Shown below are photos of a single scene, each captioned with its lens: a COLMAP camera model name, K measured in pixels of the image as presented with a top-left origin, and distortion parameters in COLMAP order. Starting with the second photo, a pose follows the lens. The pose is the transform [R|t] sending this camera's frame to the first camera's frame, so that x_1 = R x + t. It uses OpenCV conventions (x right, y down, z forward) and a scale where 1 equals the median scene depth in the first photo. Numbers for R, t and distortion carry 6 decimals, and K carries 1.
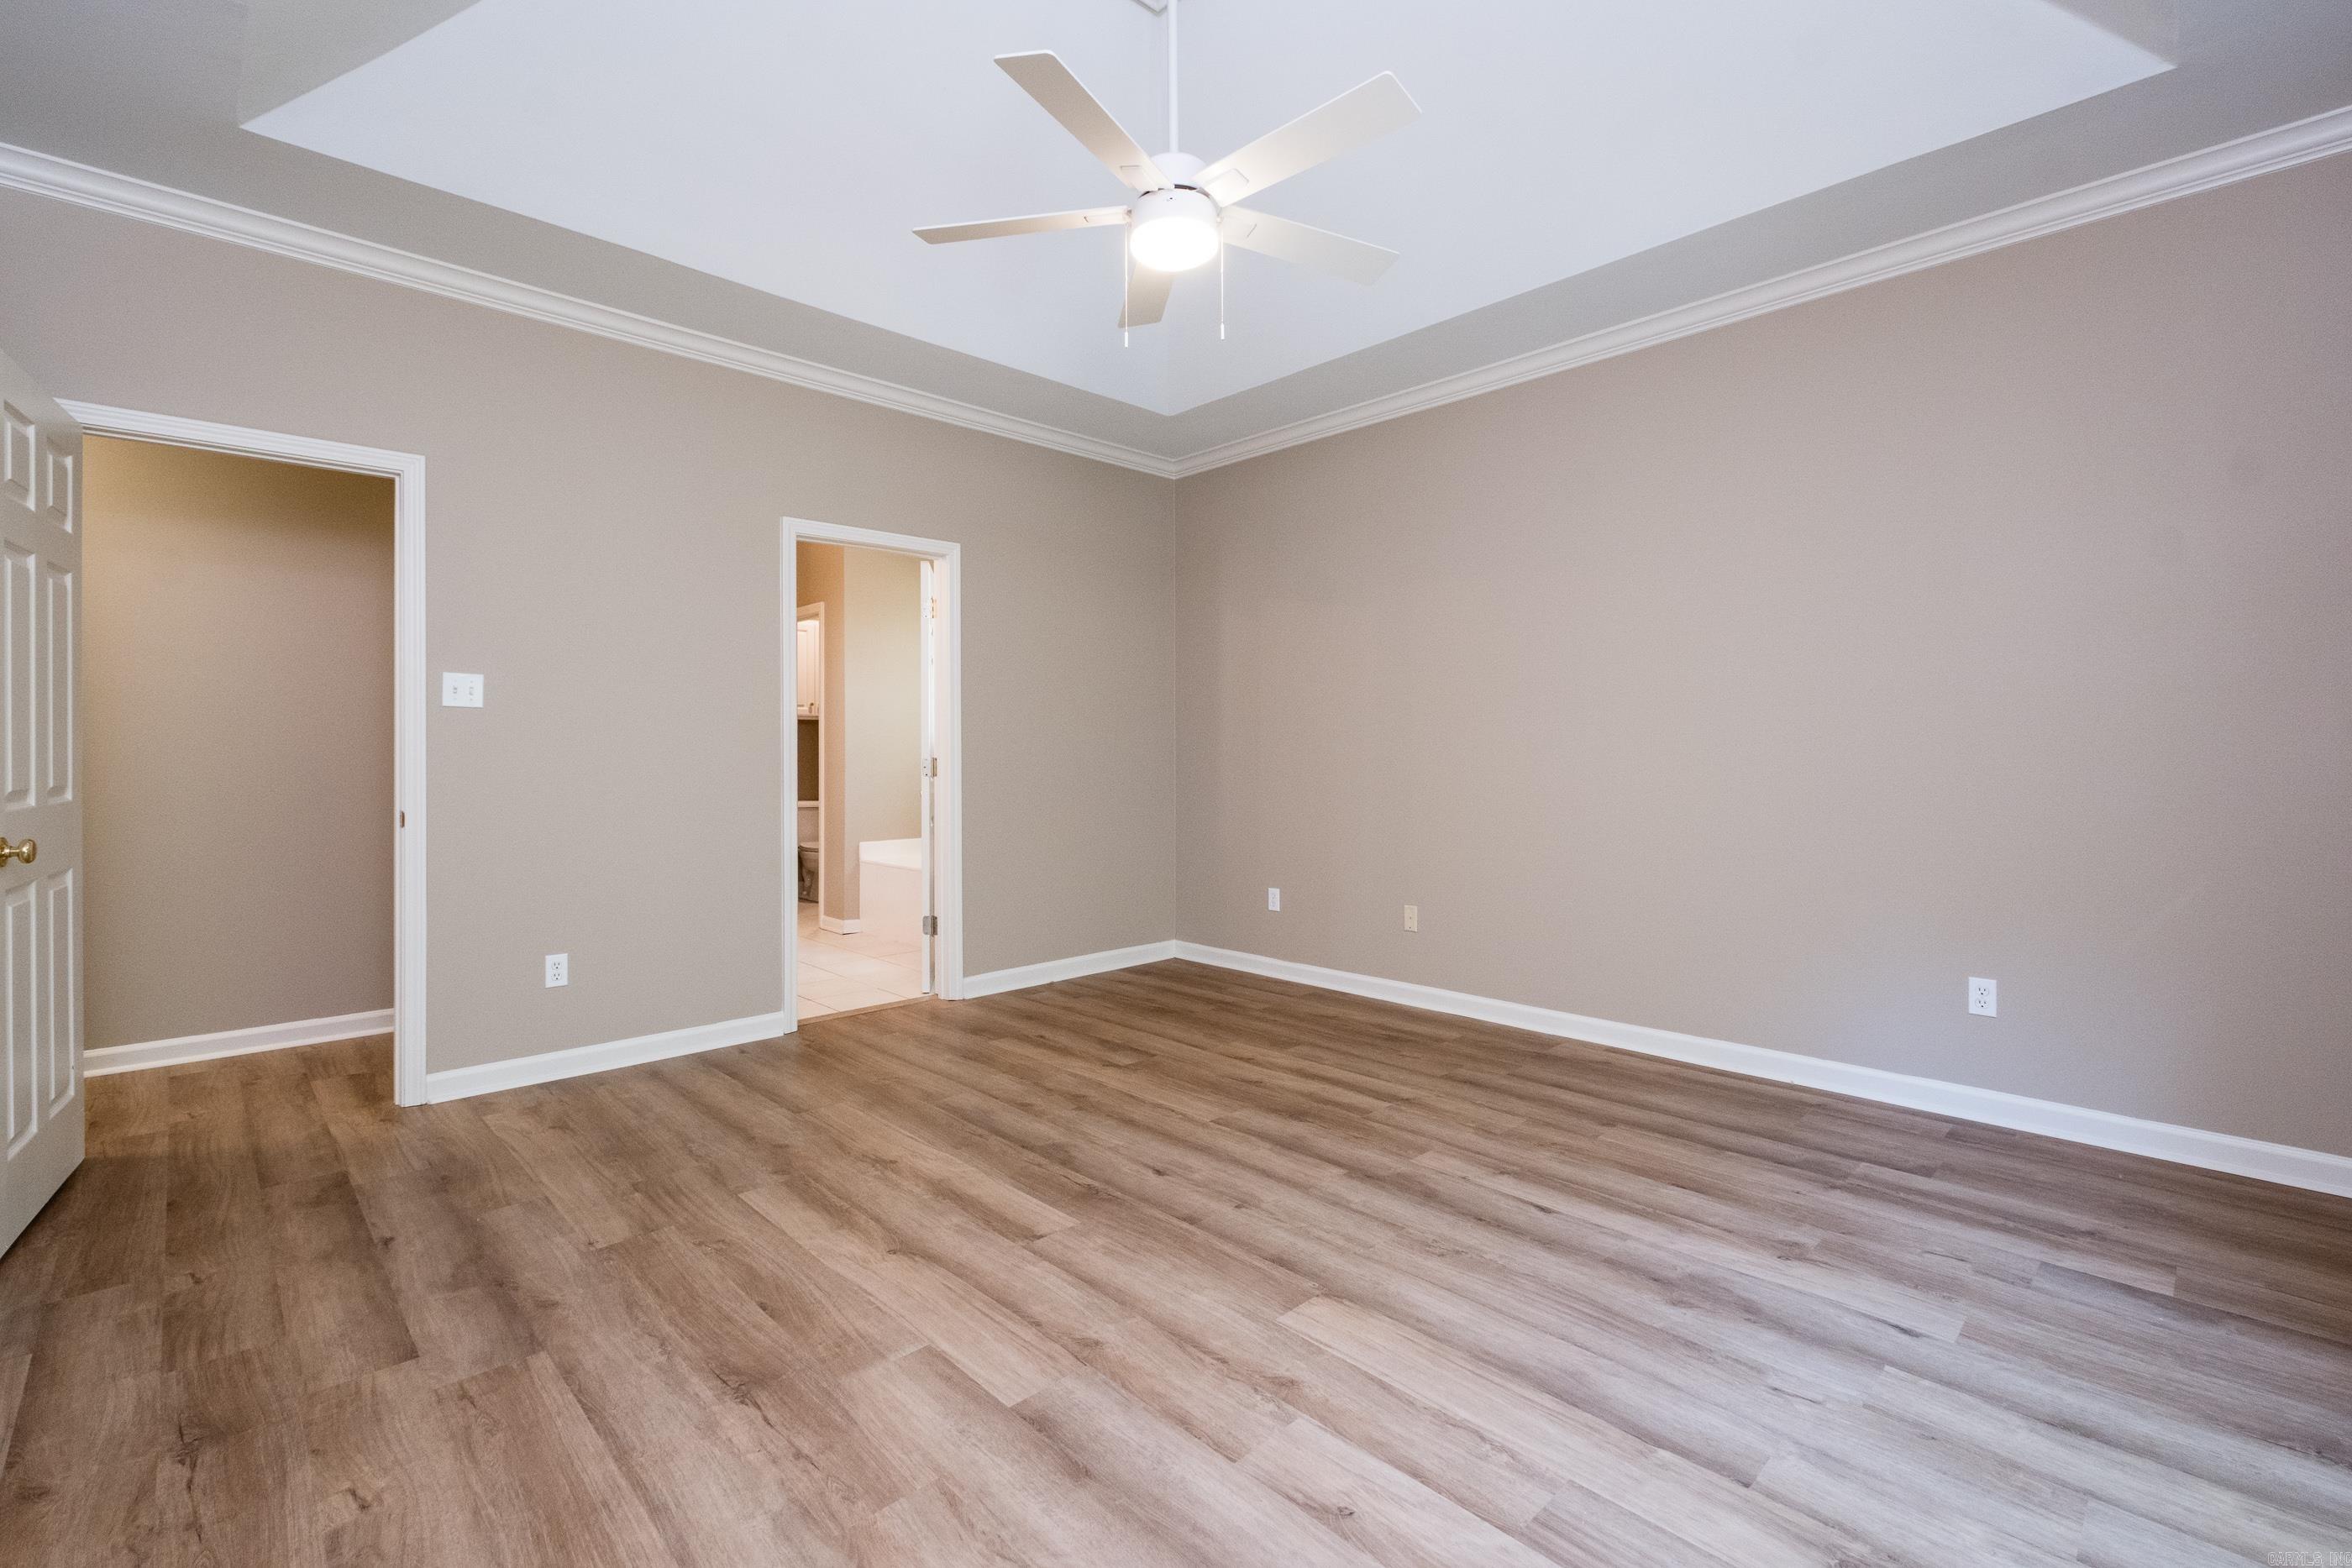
lens RADIAL K [[1023.8, 0, 1181.2], [0, 1023.8, 759.5], [0, 0, 1]] dist [0.002696, -0.001065]
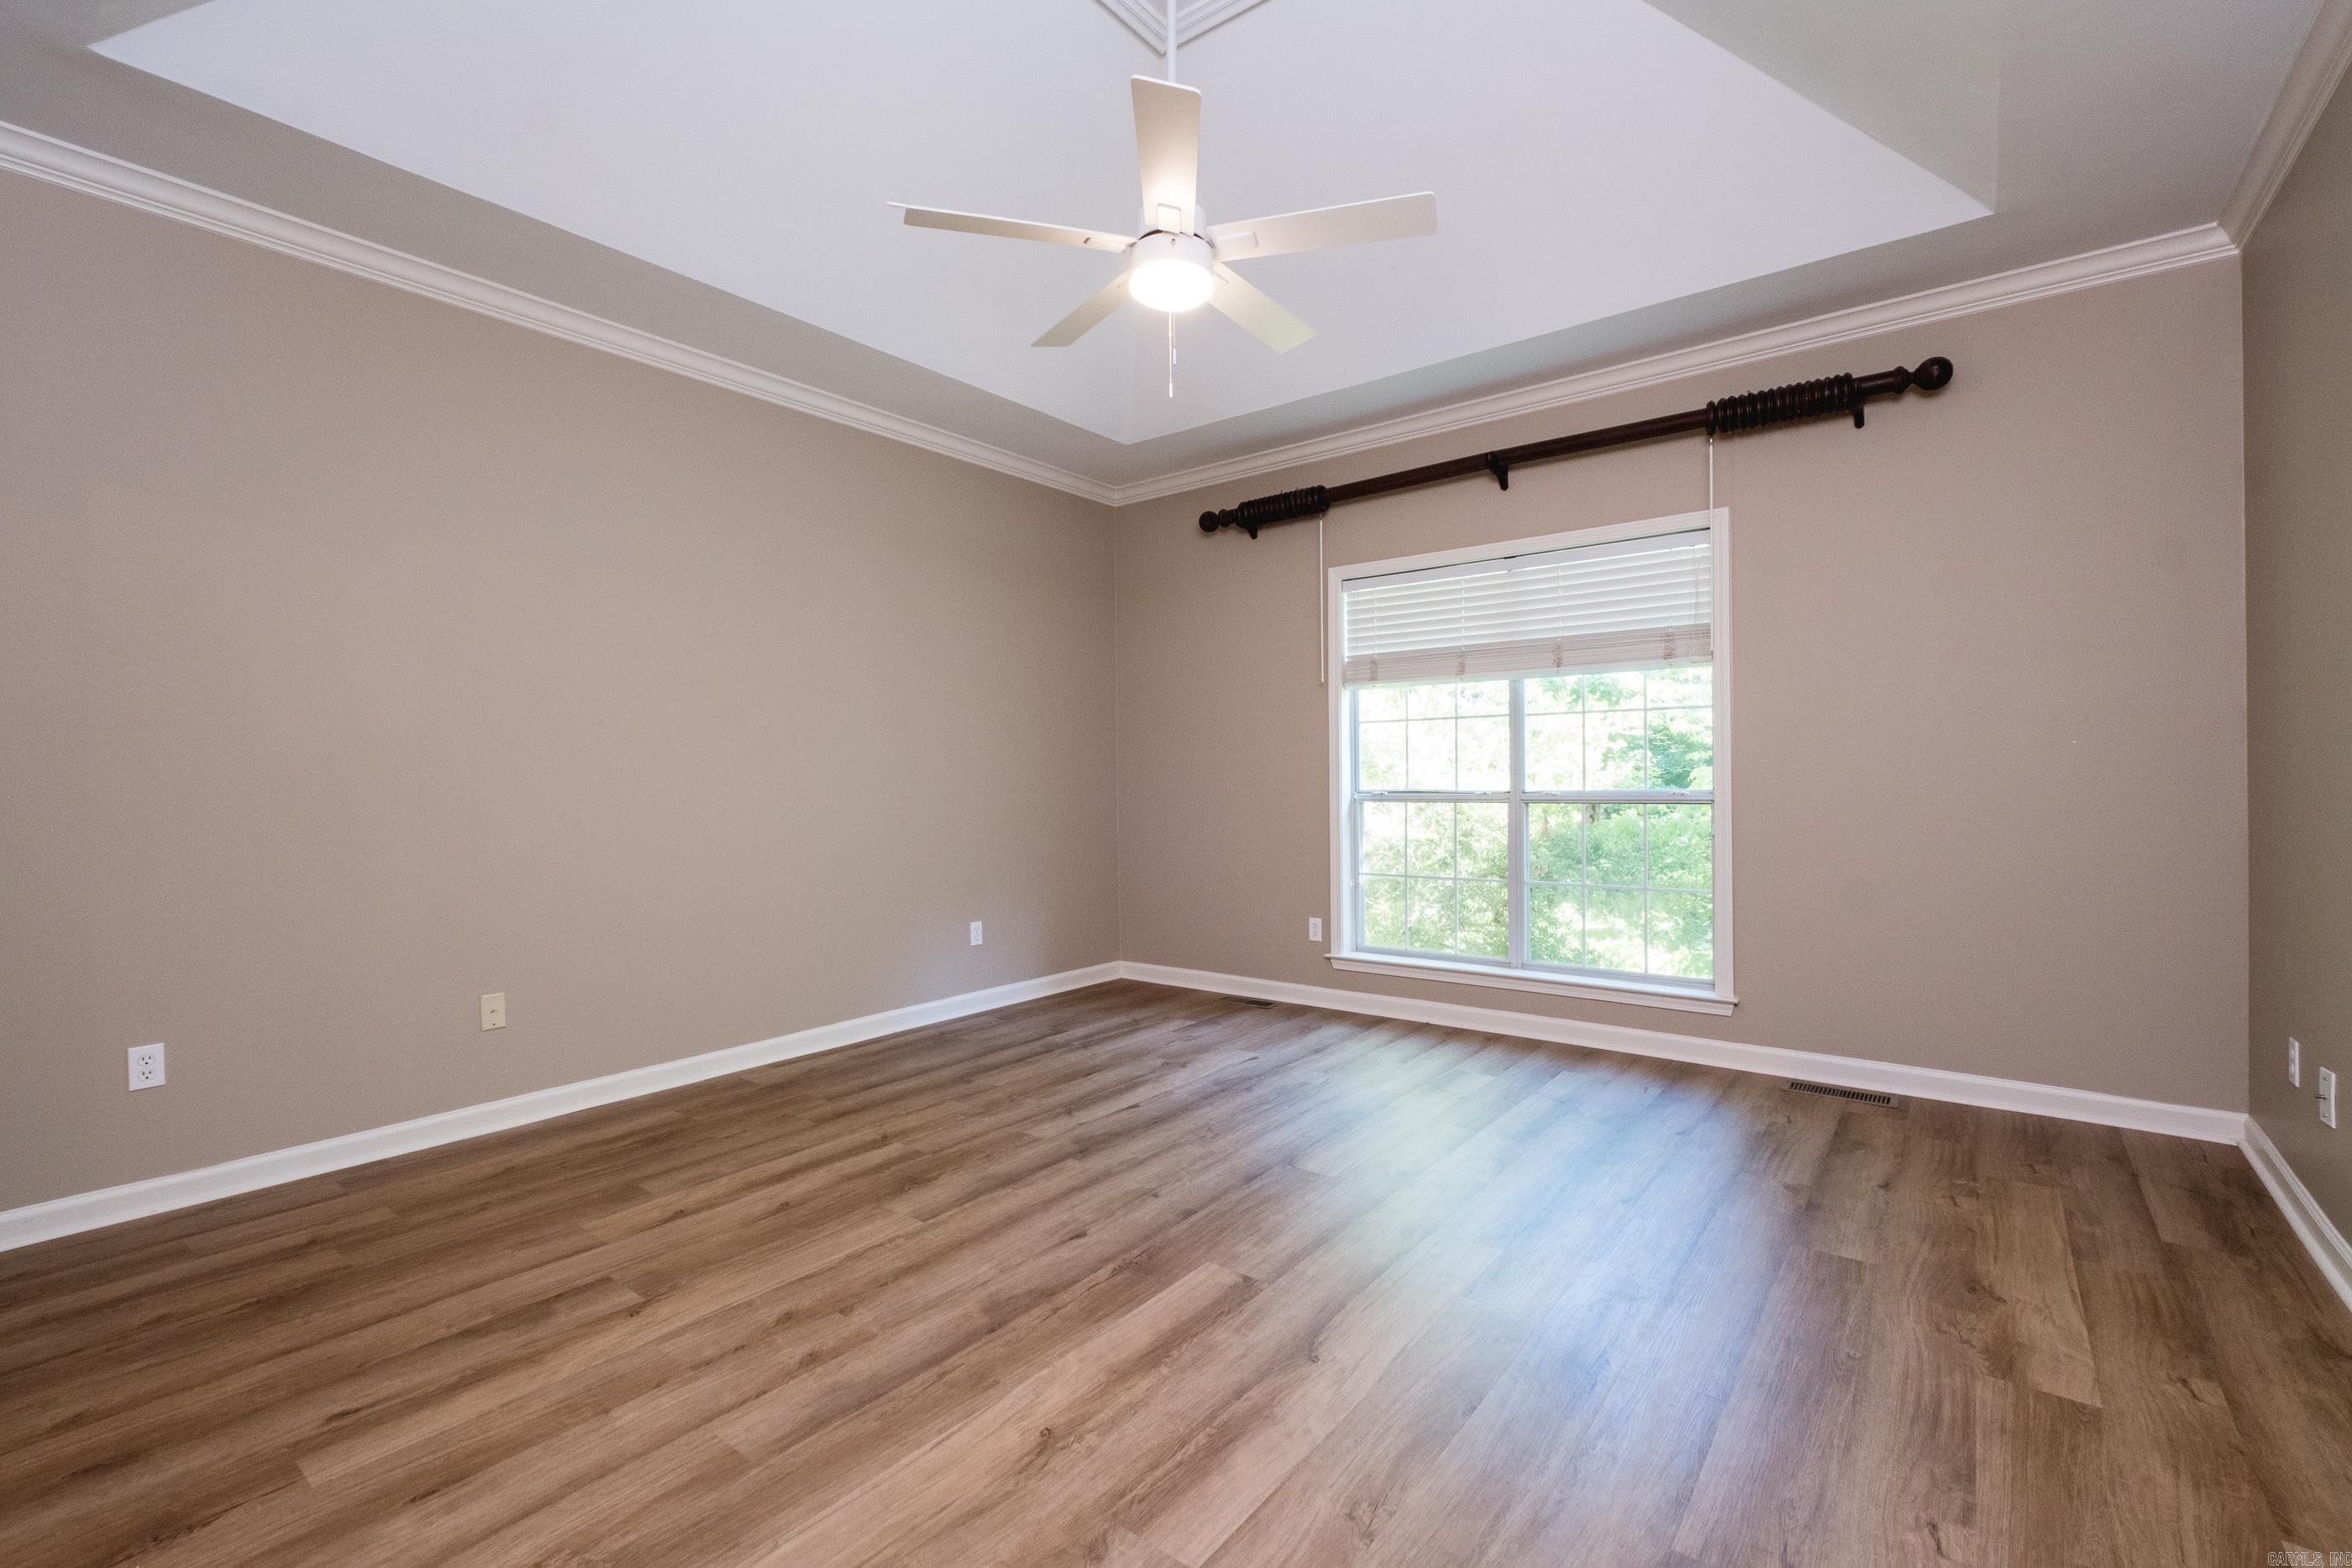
lens RADIAL K [[1023.8, 0, 1181.2], [0, 1023.8, 759.5], [0, 0, 1]] dist [0.002696, -0.001065]
pose [[-0.135141, 0.017162, 0.990678, -0.918666], [0.019125, 0.999709, -0.014710, -0.004921], [-0.990642, 0.016959, -0.135430, 0.999510]]
